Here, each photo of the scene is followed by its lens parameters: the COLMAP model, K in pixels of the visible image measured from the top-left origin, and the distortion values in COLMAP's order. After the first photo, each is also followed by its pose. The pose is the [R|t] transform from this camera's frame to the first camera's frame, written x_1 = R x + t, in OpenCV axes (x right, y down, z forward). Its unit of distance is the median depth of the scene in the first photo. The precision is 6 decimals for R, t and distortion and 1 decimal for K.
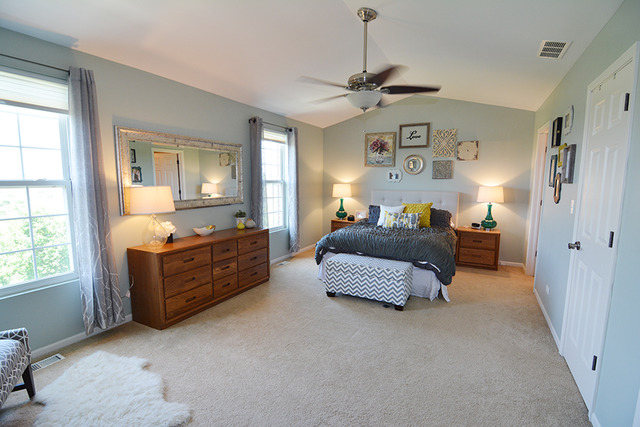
lens RADIAL K [[309.3, 0, 320.2], [0, 309.3, 213.0], [0, 0, 1]] dist [-0.013333, -0.007340]
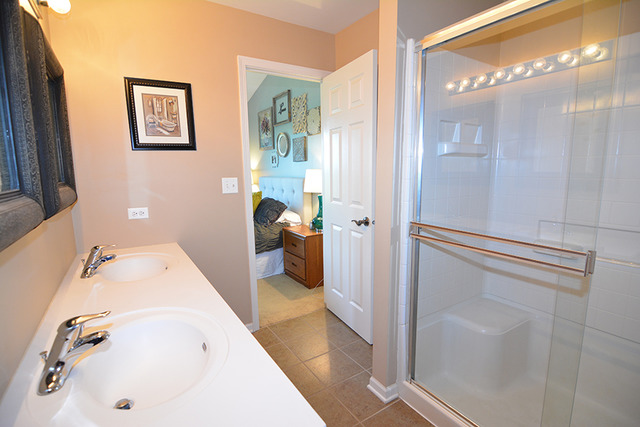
lens RADIAL K [[309.3, 0, 319.5], [0, 309.3, 215.1], [0, 0, 1]] dist [-0.013333, -0.007340]
pose [[0.866675, 0.064024, -0.494748, 0.796065], [-0.050706, 0.997900, 0.040311, -0.009212], [0.496289, -0.009850, 0.868101, 0.336007]]
